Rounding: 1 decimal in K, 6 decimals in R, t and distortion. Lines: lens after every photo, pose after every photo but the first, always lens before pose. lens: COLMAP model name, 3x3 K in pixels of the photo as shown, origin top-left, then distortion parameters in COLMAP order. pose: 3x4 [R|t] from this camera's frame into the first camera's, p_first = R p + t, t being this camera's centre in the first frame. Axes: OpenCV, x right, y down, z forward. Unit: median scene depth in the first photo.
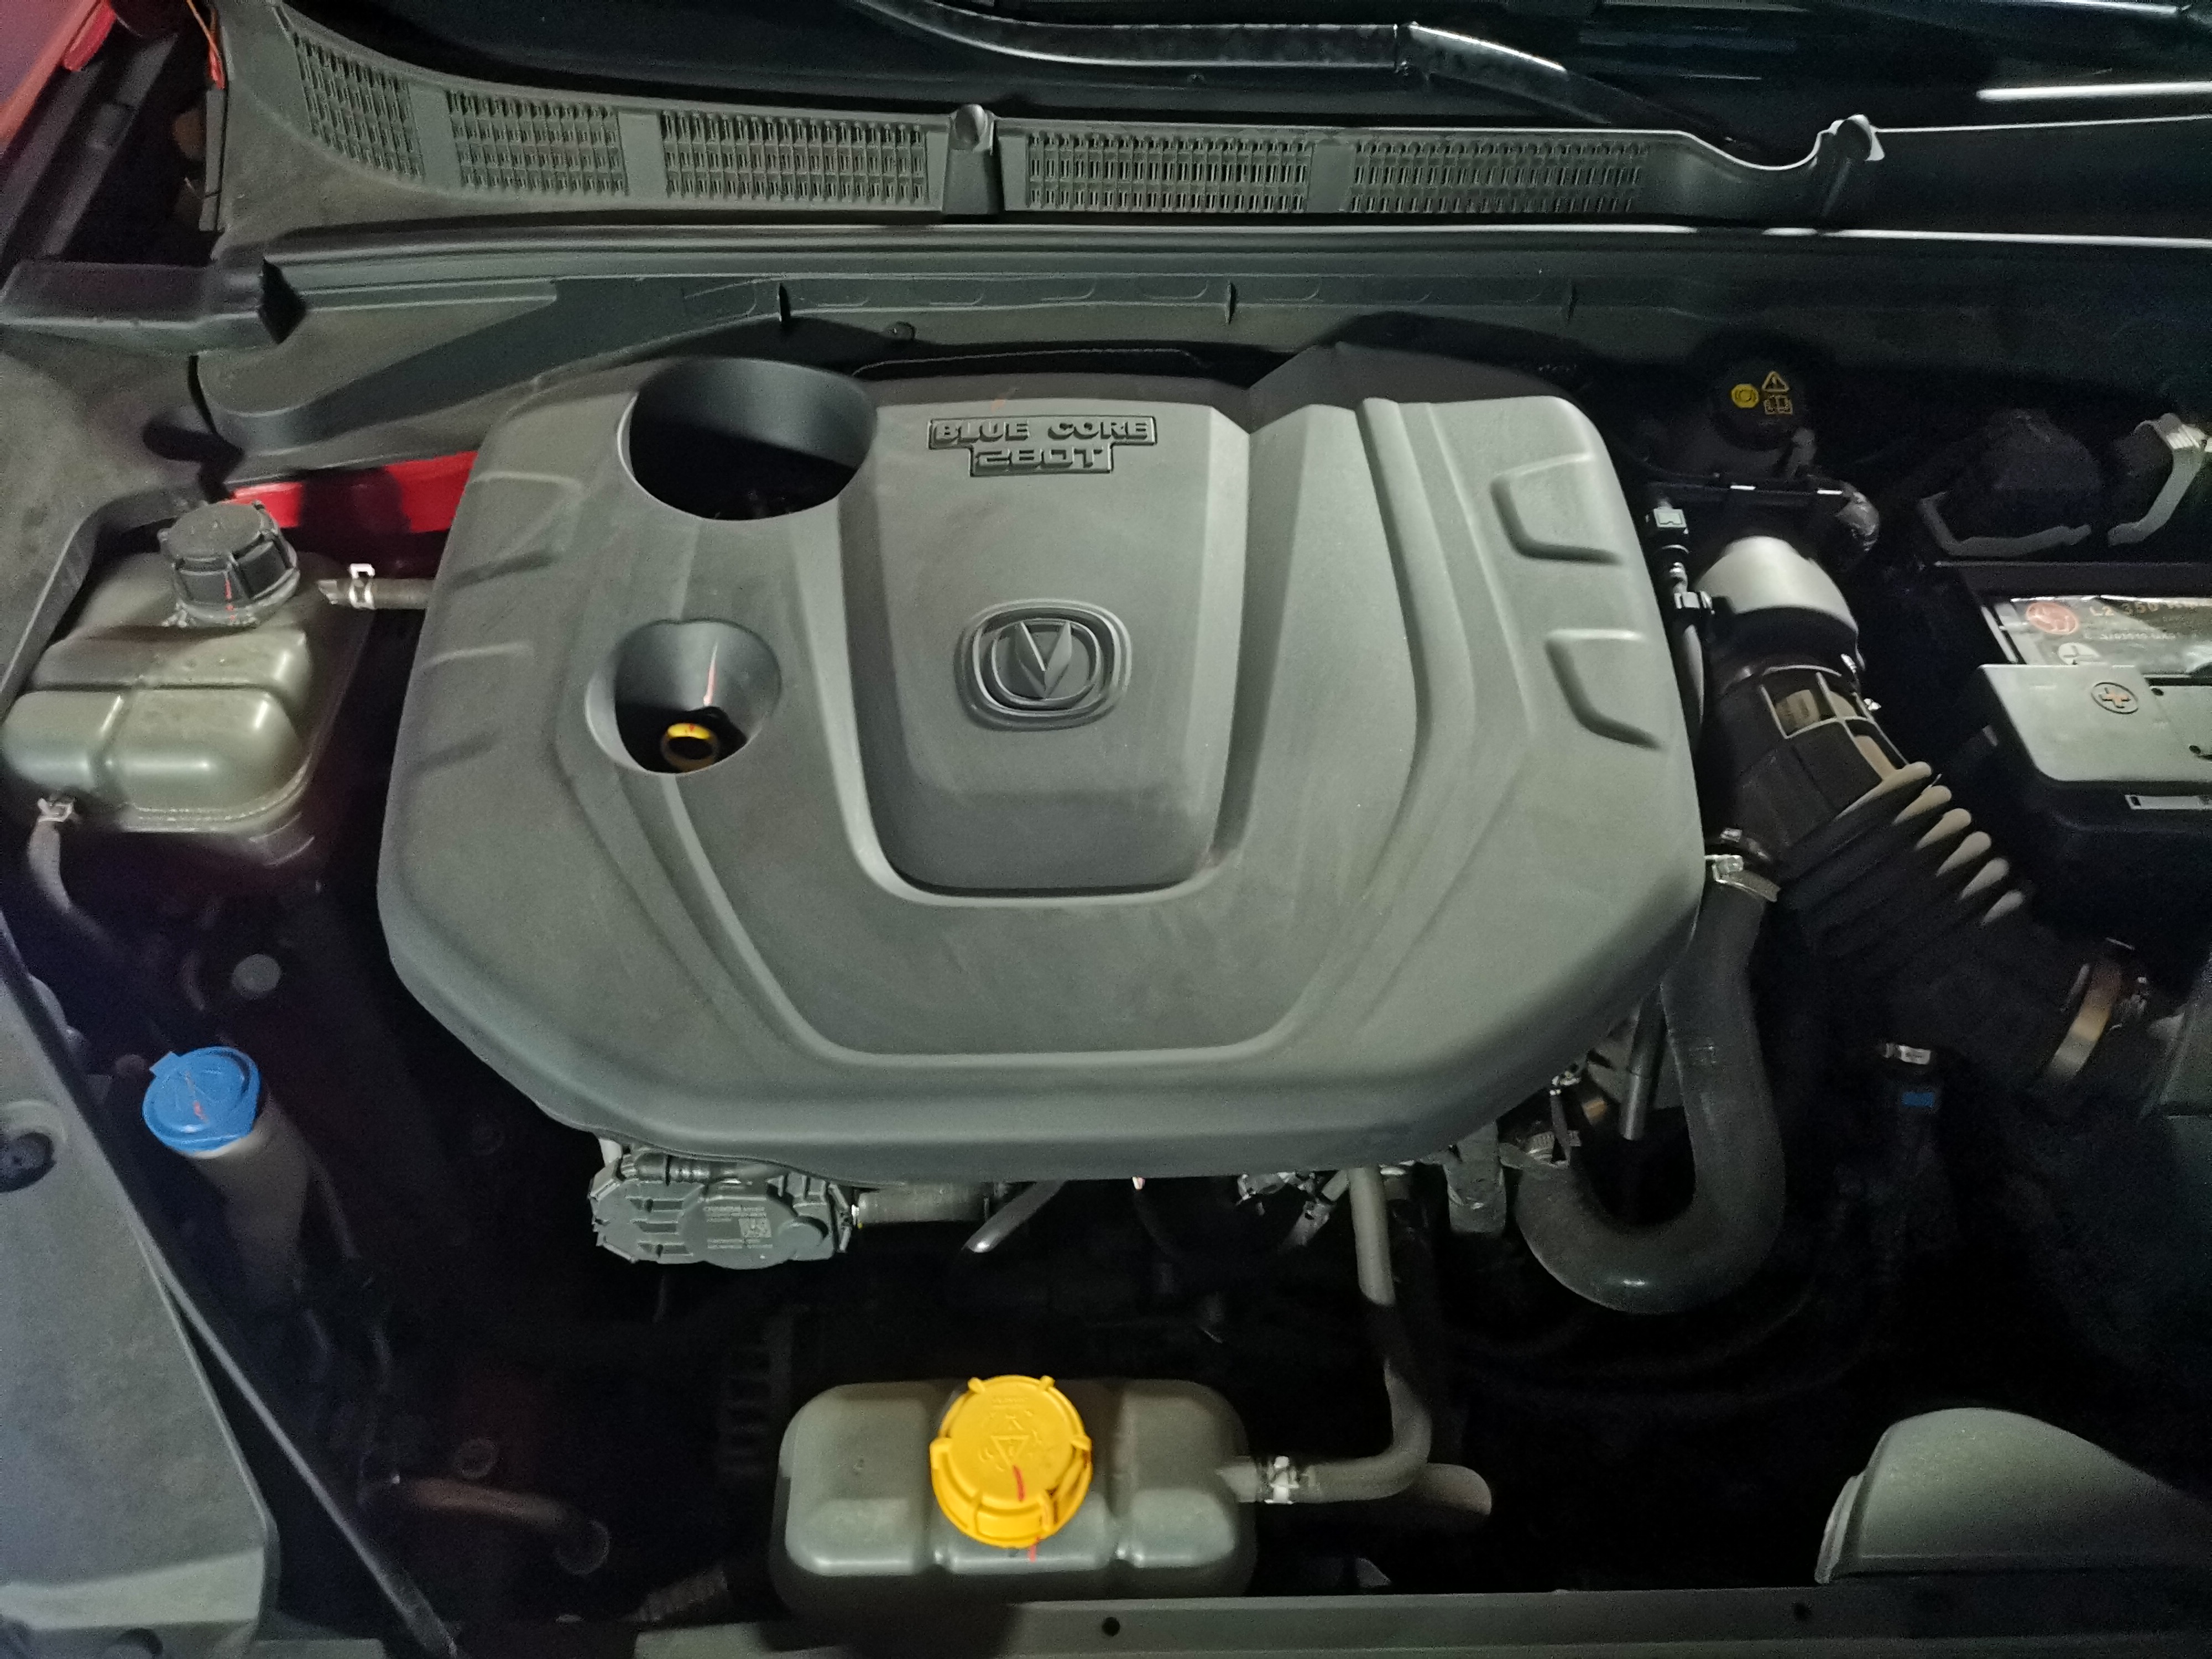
lens RADIAL K [[1707.8, 0, 1087.9], [0, 1707.8, 838.5], [0, 0, 1]] dist [0.033370, -0.028491]
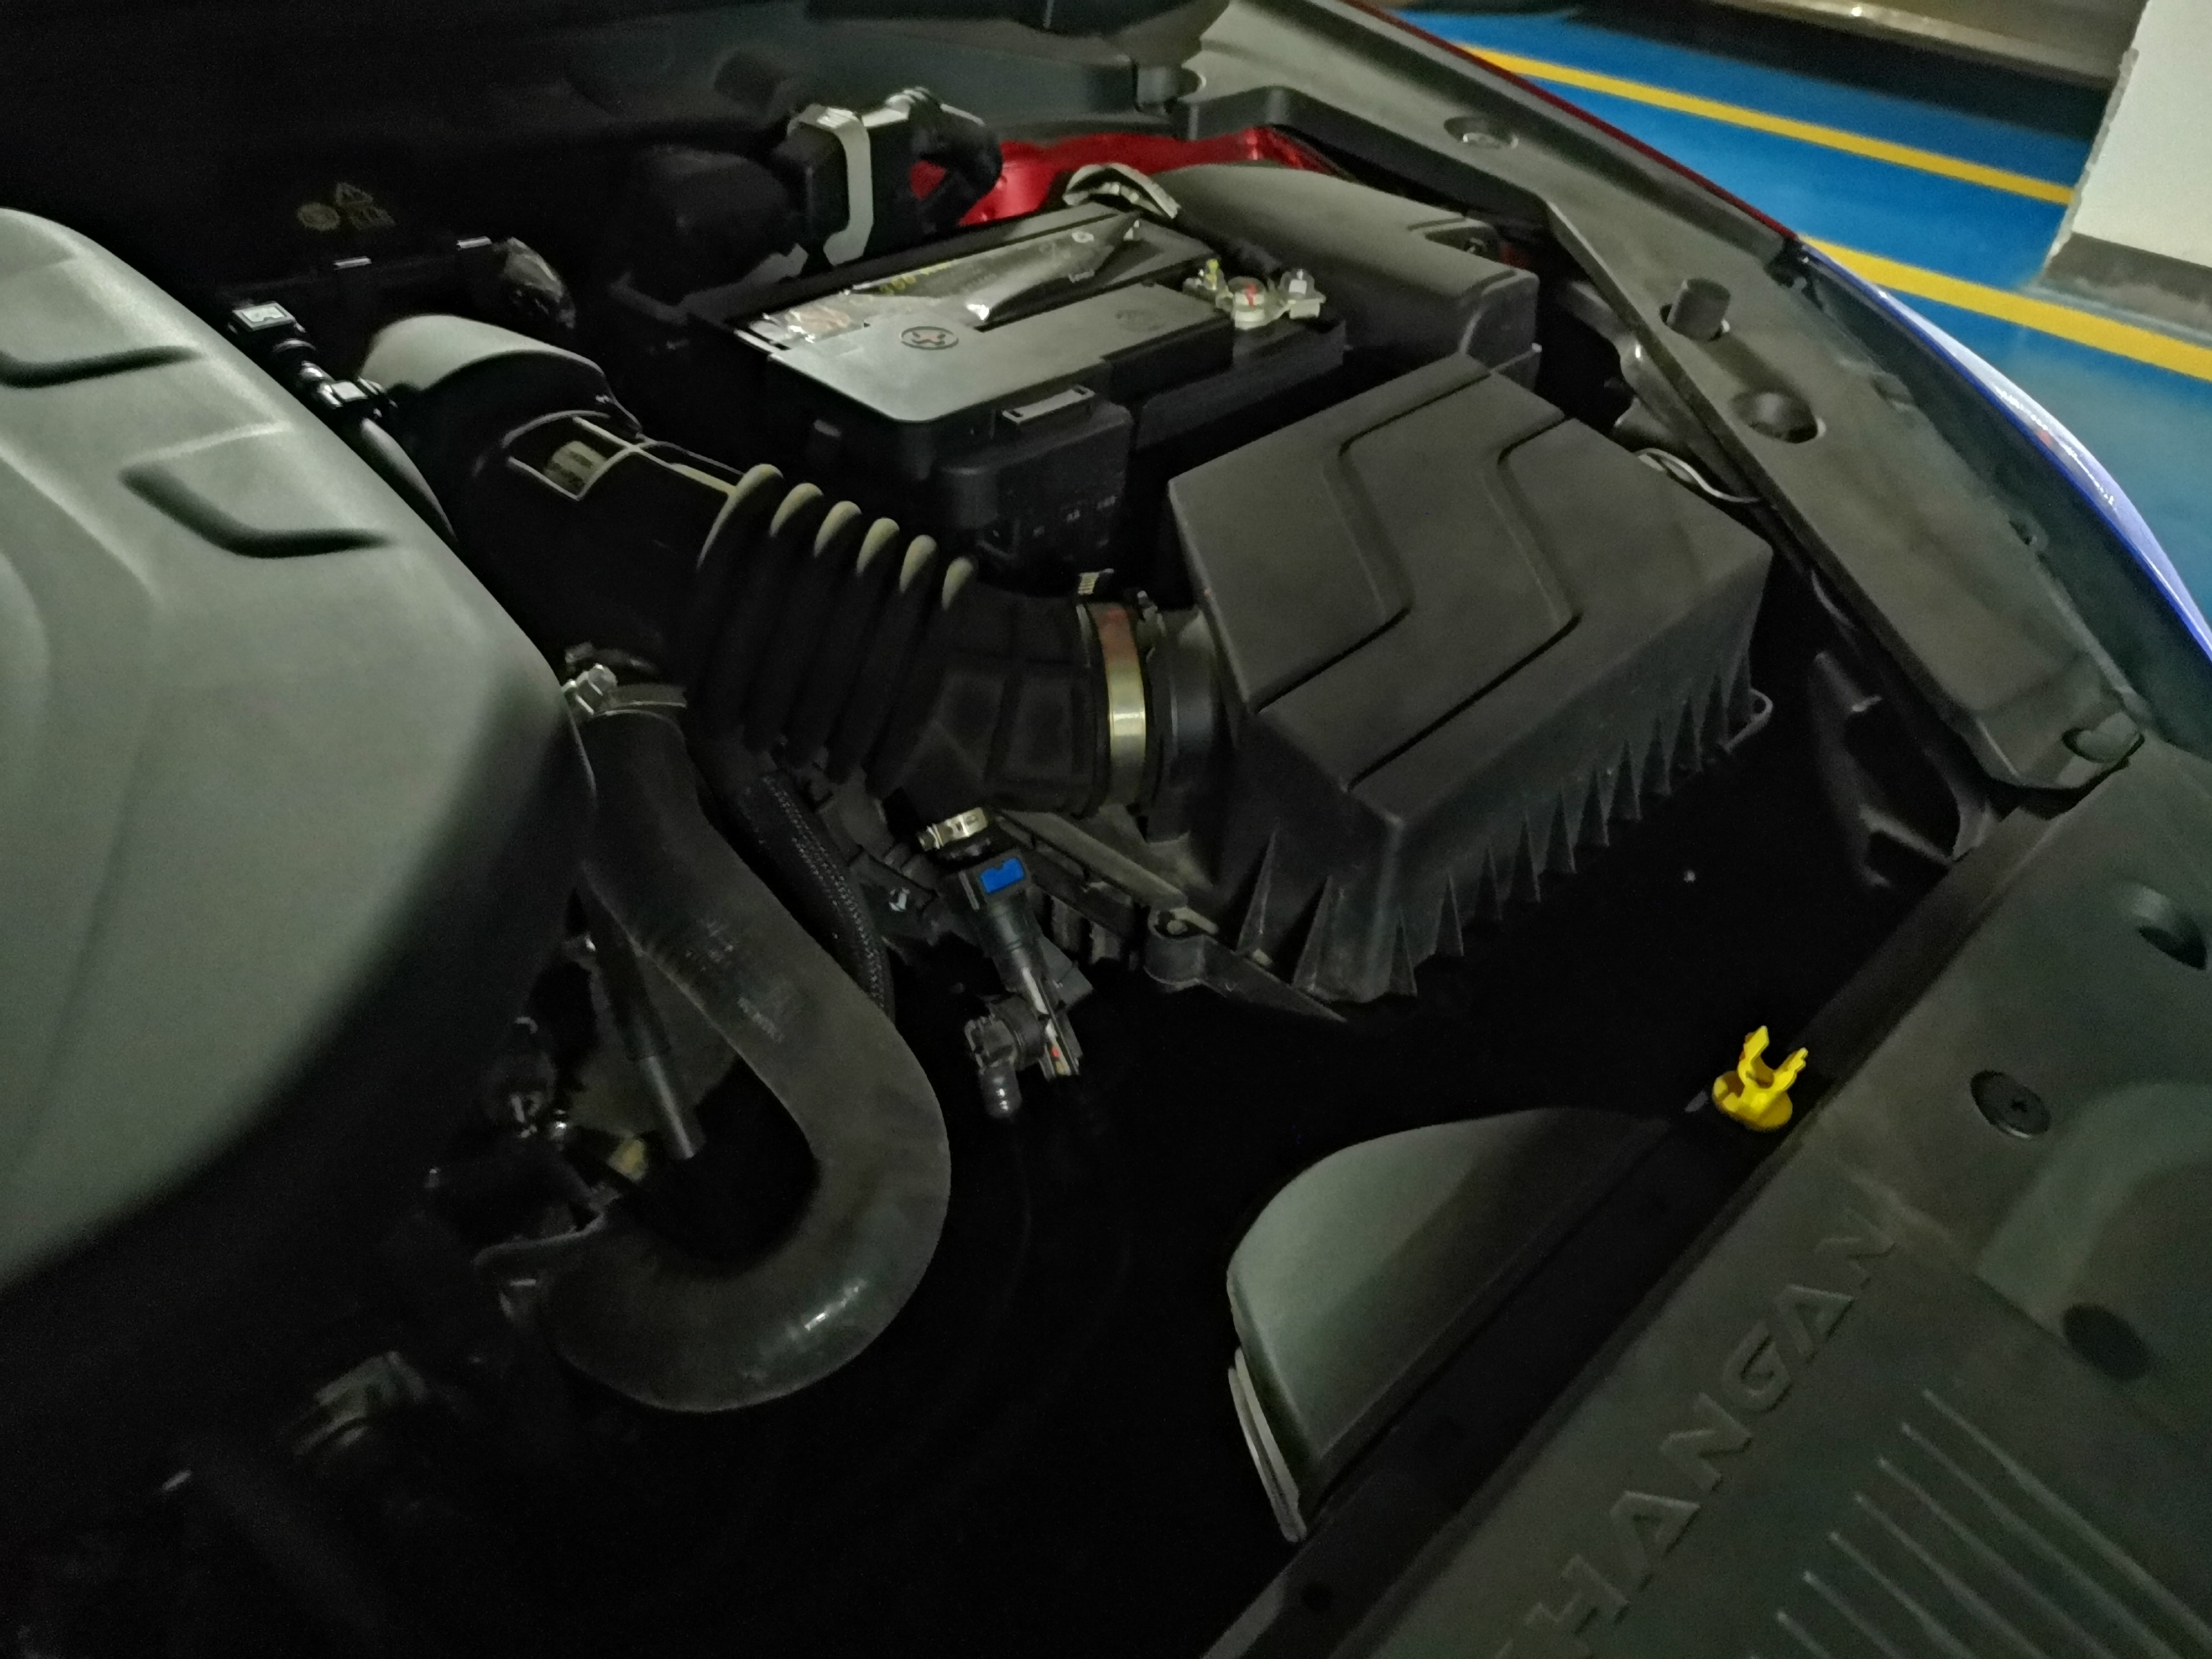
lens RADIAL K [[1707.8, 0, 1135.6], [0, 1707.8, 850.0], [0, 0, 1]] dist [0.033370, -0.028491]
pose [[0.700217, -0.422733, 0.575321, 0.125873], [0.503456, 0.863743, 0.021909, 0.157751], [-0.506191, 0.274307, 0.817635, 0.406428]]
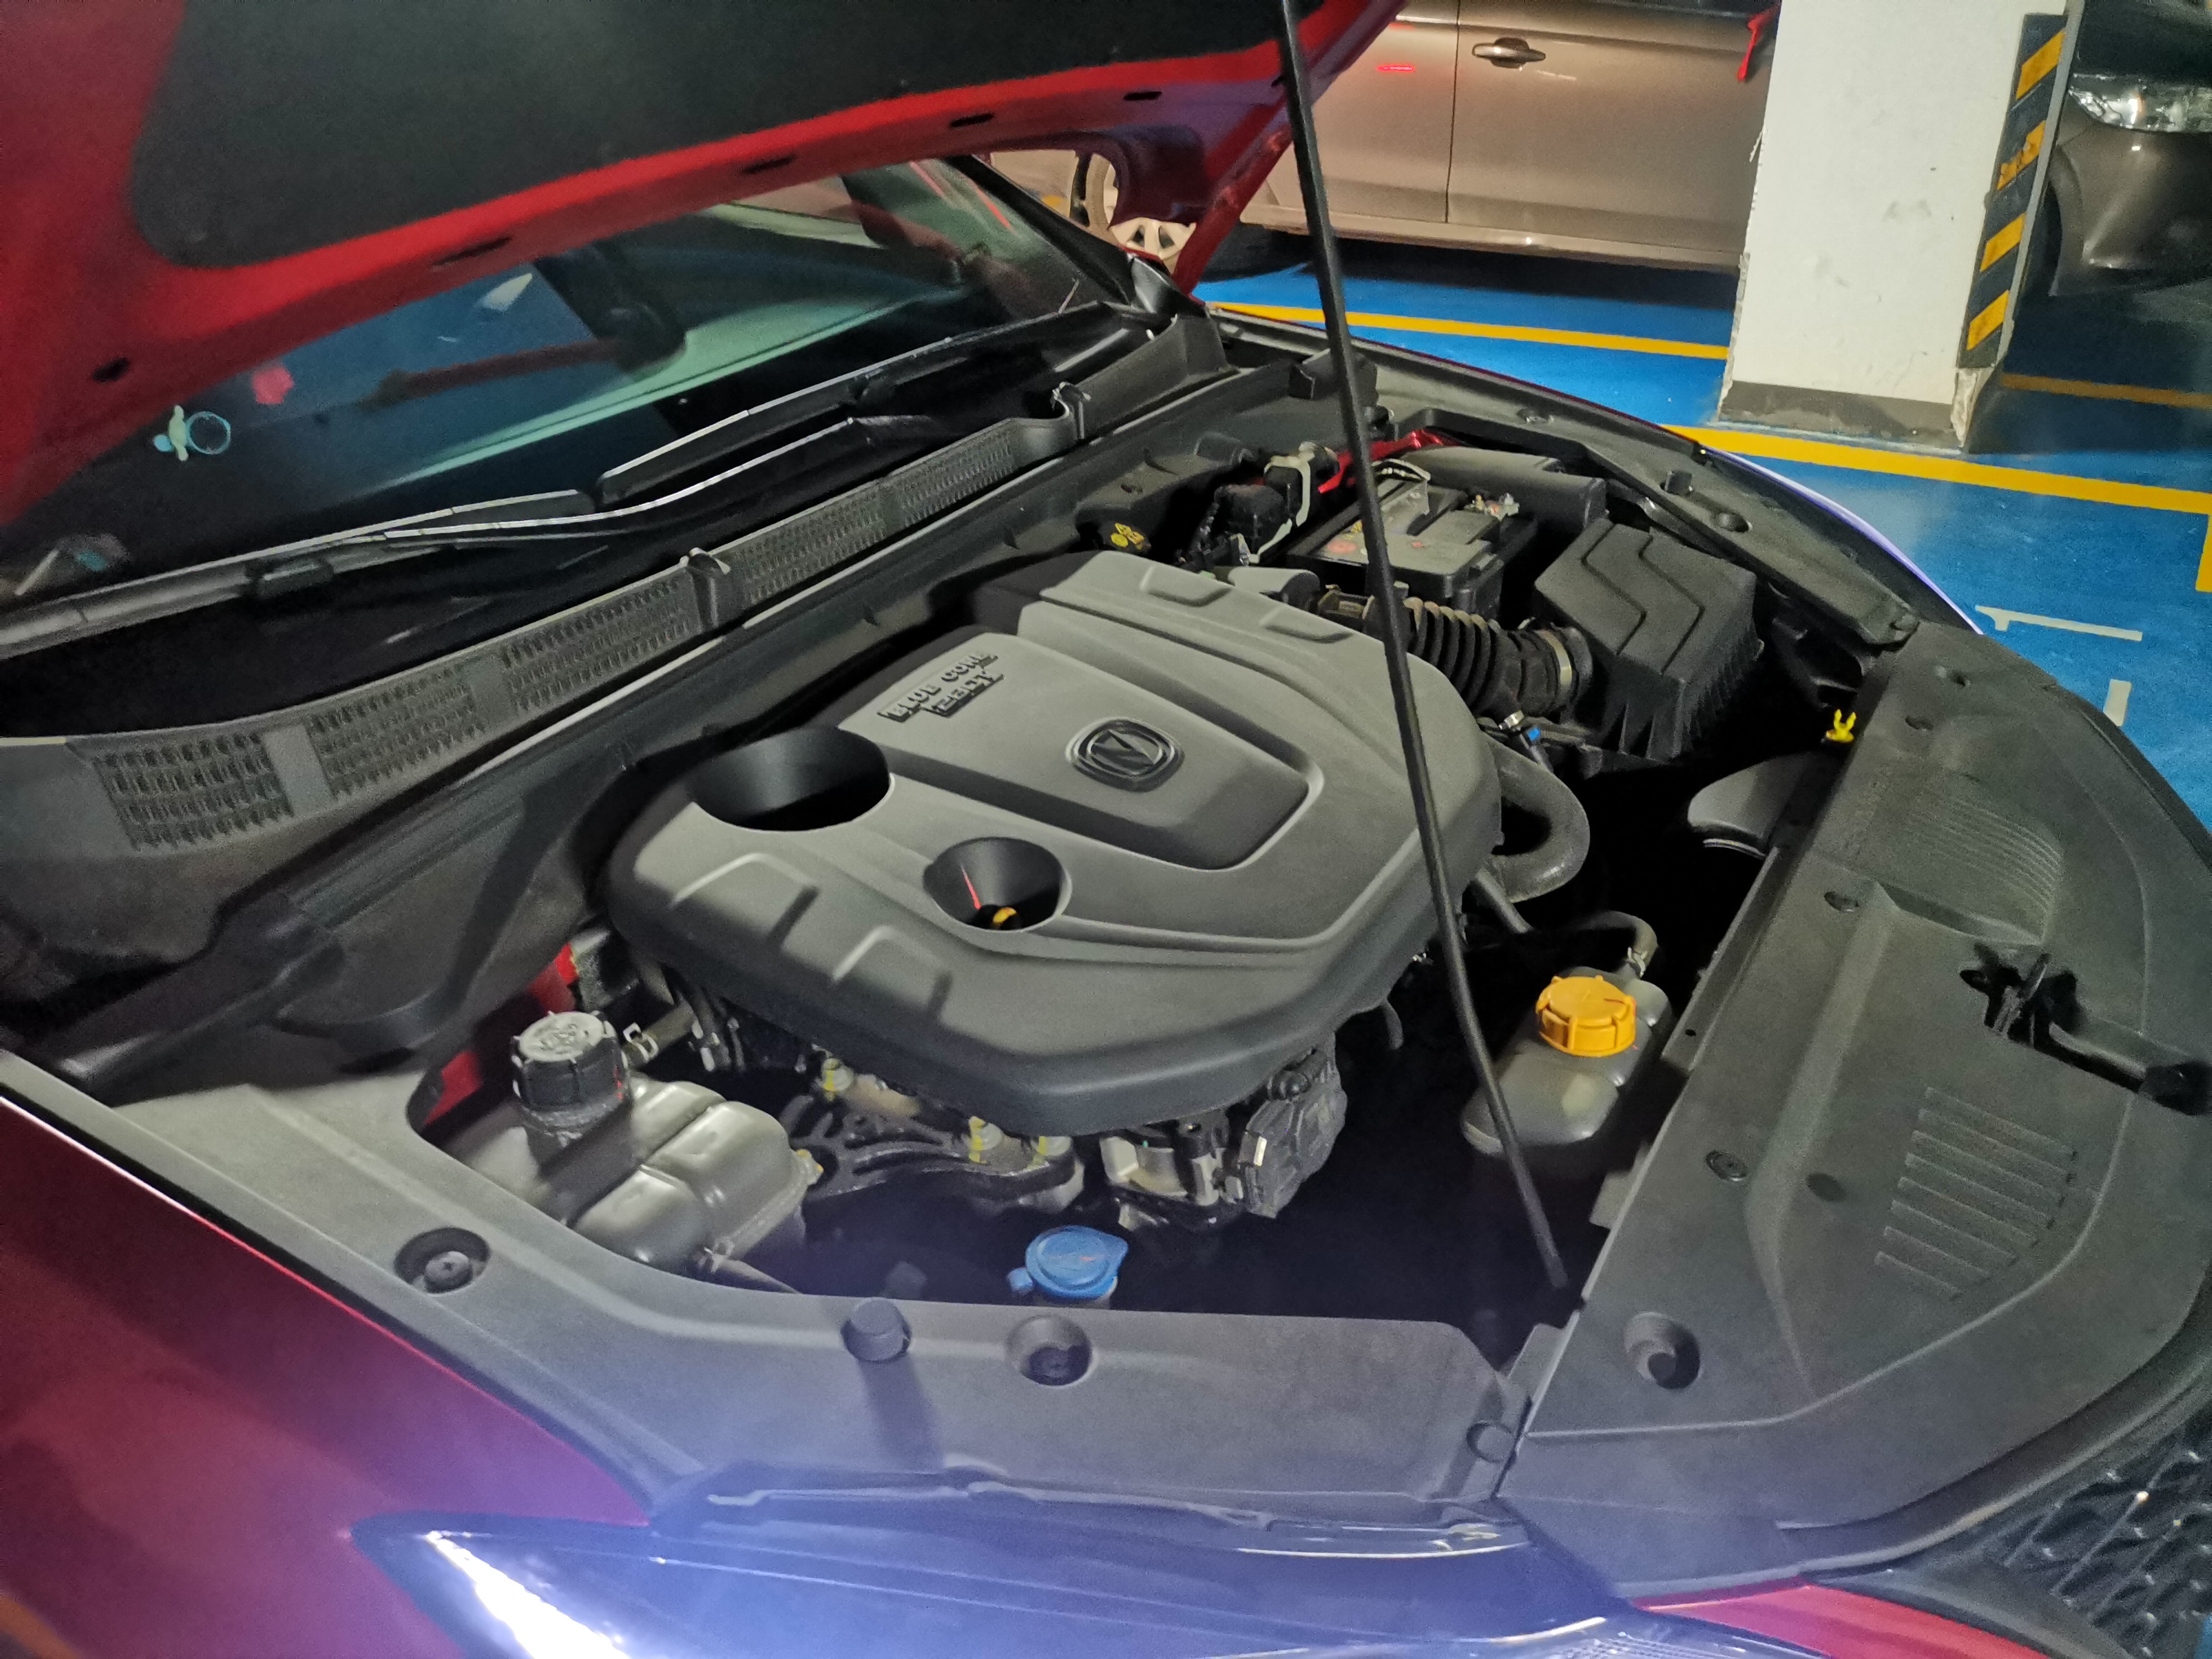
lens RADIAL K [[1707.8, 0, 1111.0], [0, 1707.8, 828.7], [0, 0, 1]] dist [0.033370, -0.028491]
pose [[0.542238, -0.455329, 0.706154, -1.120601], [0.656164, 0.754418, -0.017402, -0.037005], [-0.524811, 0.472789, 0.707844, -0.005287]]
